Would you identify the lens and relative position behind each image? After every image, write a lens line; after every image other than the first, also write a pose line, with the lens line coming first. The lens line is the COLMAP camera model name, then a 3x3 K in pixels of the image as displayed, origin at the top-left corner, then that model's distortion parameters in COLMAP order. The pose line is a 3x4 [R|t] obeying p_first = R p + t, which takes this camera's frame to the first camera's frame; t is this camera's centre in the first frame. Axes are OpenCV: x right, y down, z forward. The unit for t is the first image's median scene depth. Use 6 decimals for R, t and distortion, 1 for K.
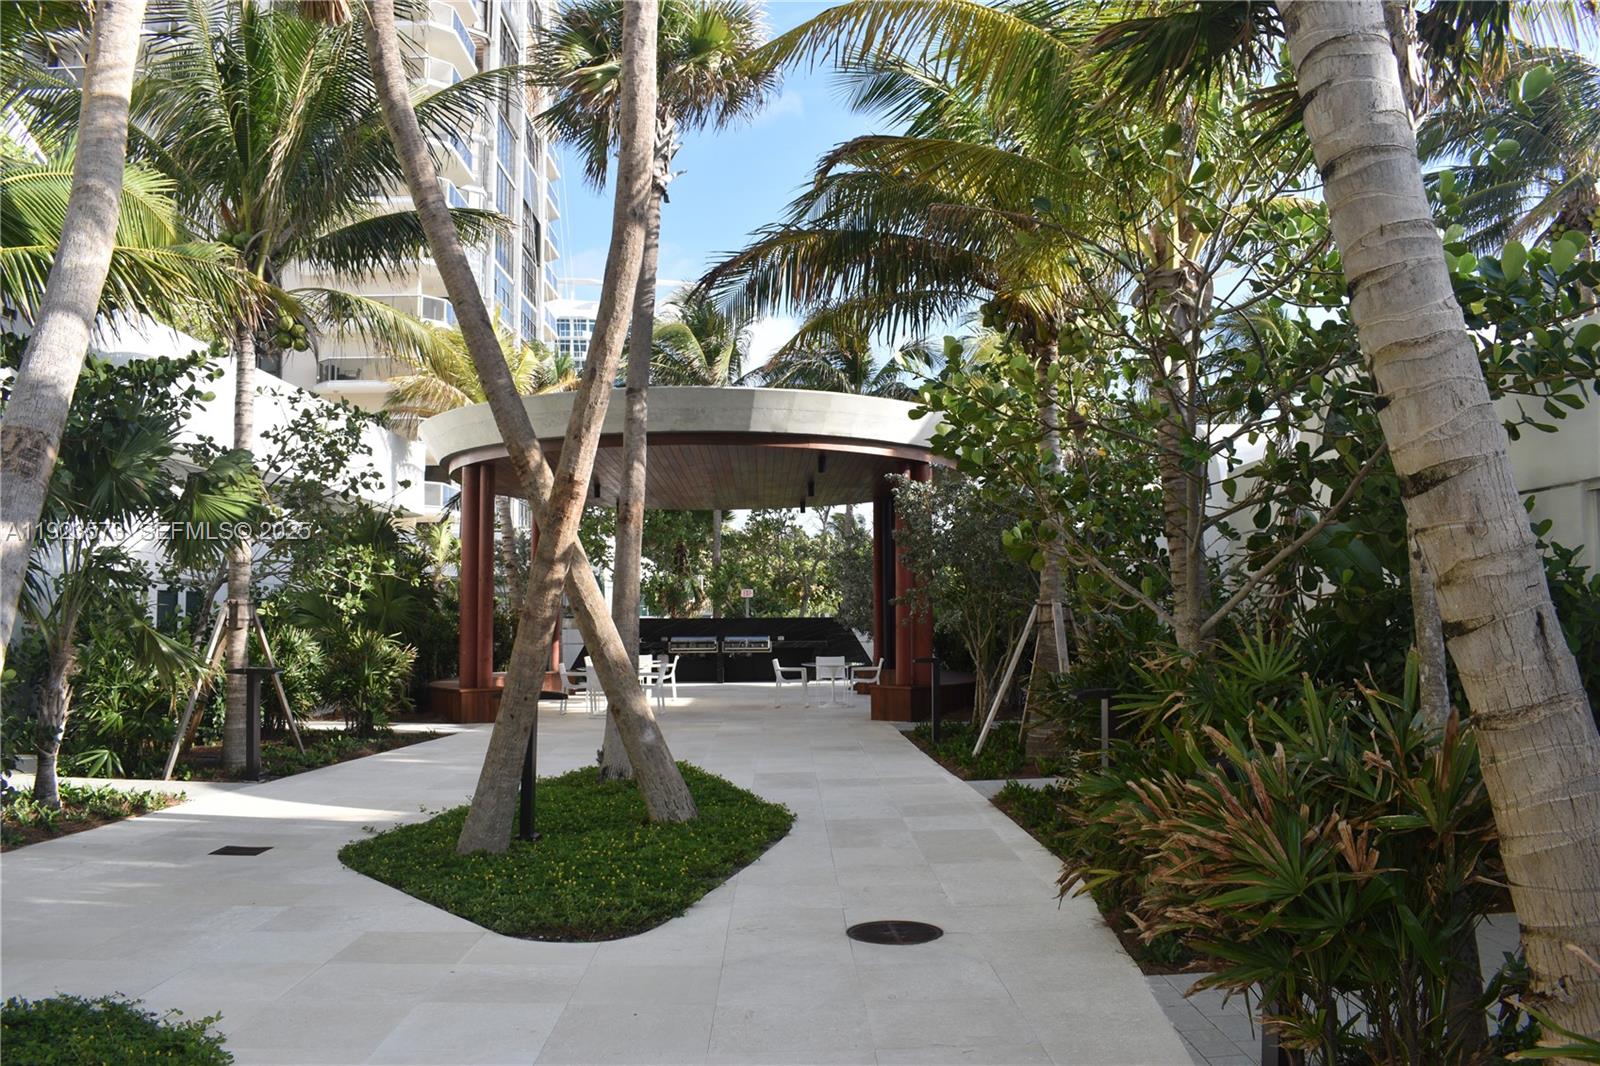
lens RADIAL K [[1281.9, 0, 800.0], [0, 1281.9, 533.0], [0, 0, 1]] dist [-0.074536, 0.000903]
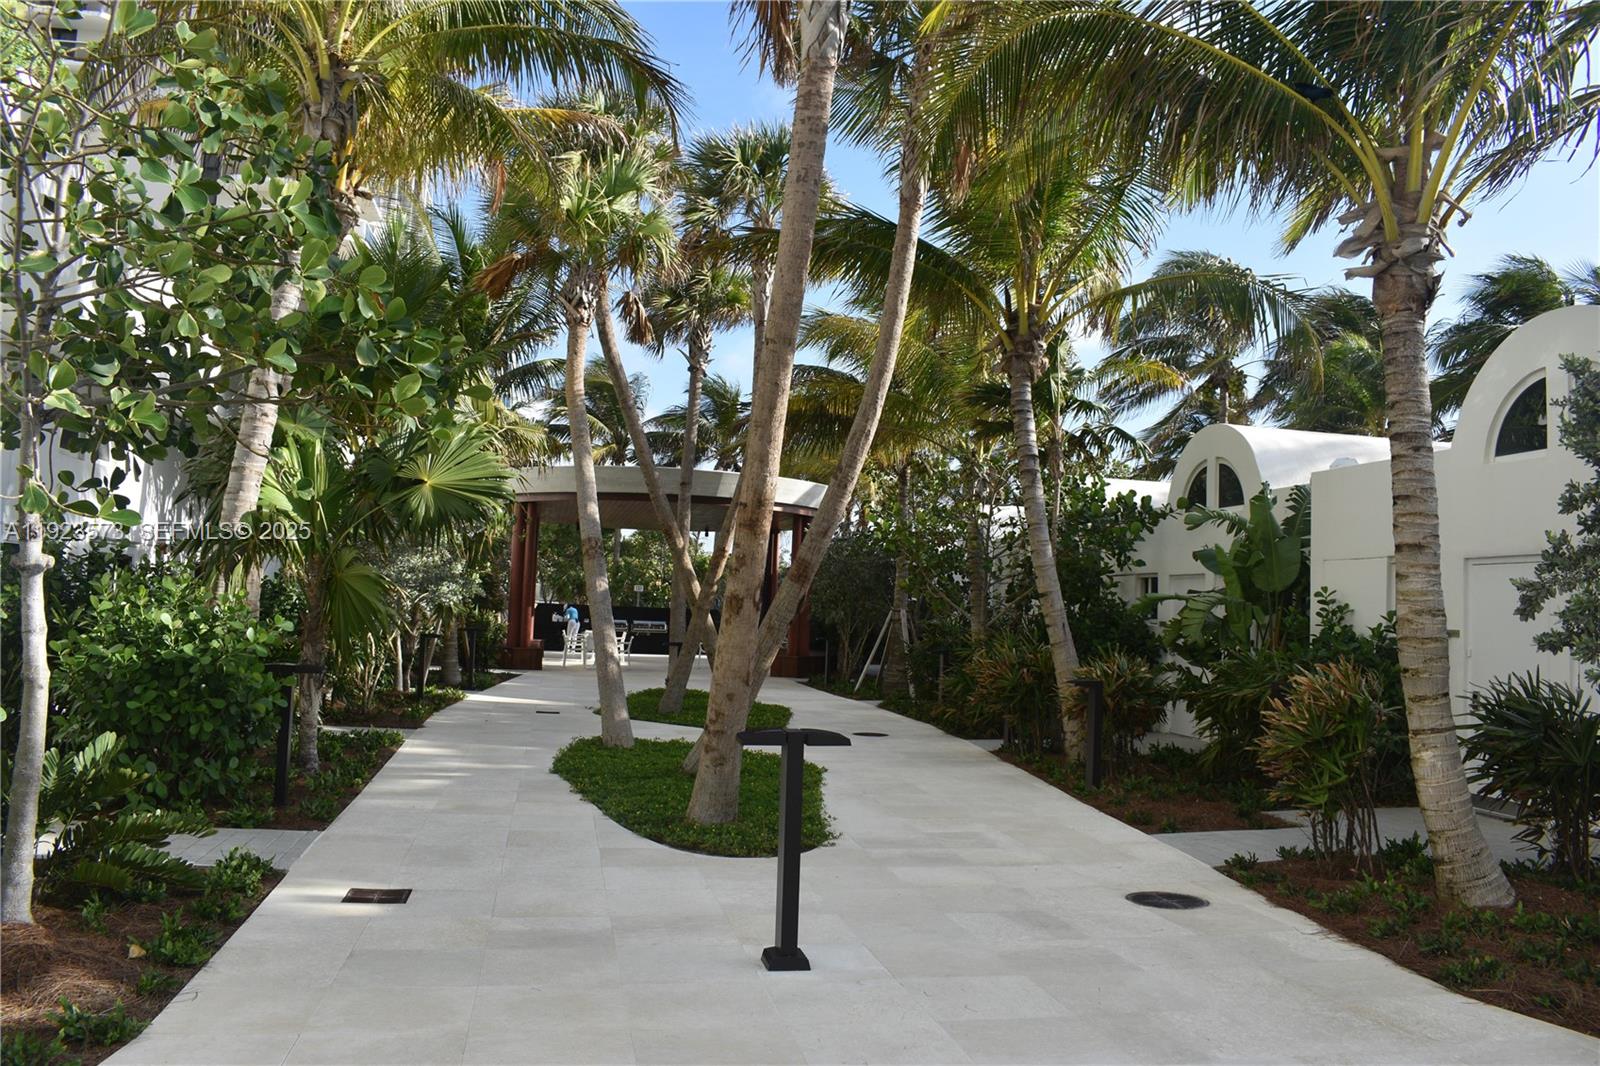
lens RADIAL K [[1281.9, 0, 800.0], [0, 1281.9, 533.0], [0, 0, 1]] dist [-0.074536, 0.000903]
pose [[0.981789, 0.052406, 0.182605, -0.143561], [-0.053671, 0.998557, 0.001987, -0.025937], [-0.182237, -0.011752, 0.983184, -0.394520]]
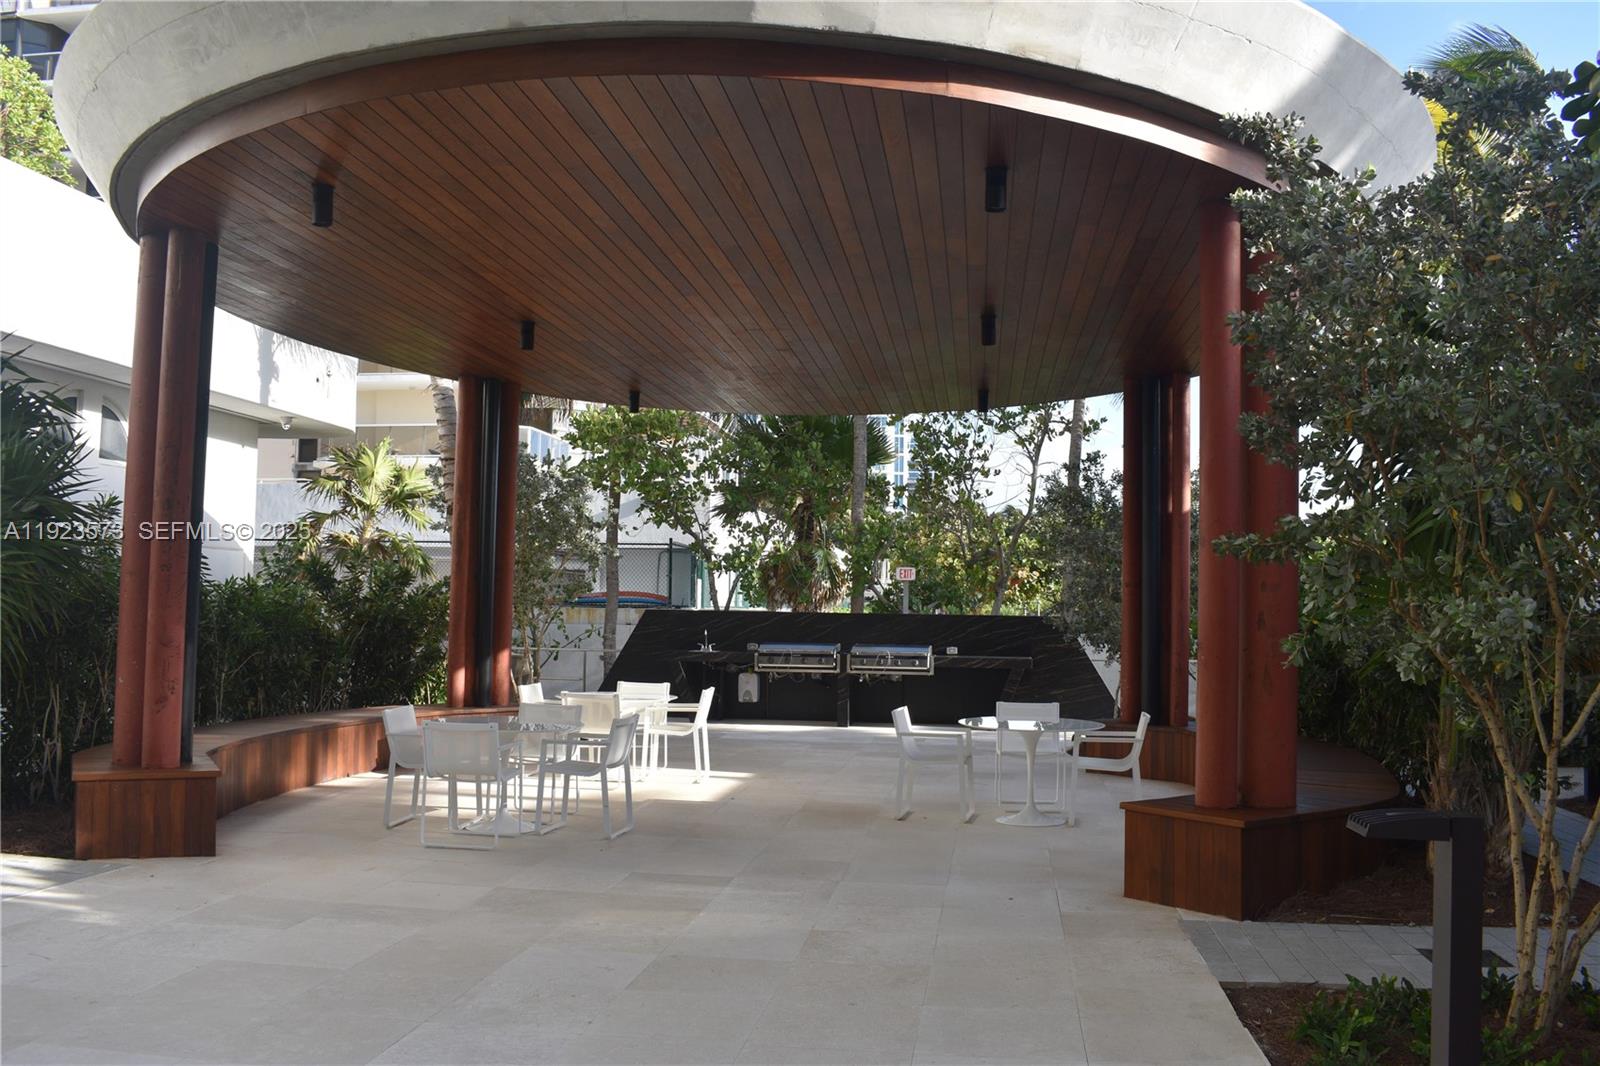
lens RADIAL K [[1370.0, 0, 800.0], [0, 1370.0, 533.0], [0, 0, 1]] dist [0.004157, 0.000343]
pose [[0.986822, 0.015625, -0.161053, 0.016957], [-0.014380, 0.999857, 0.008891, 0.025988], [0.161169, -0.006458, 0.986906, 0.402072]]
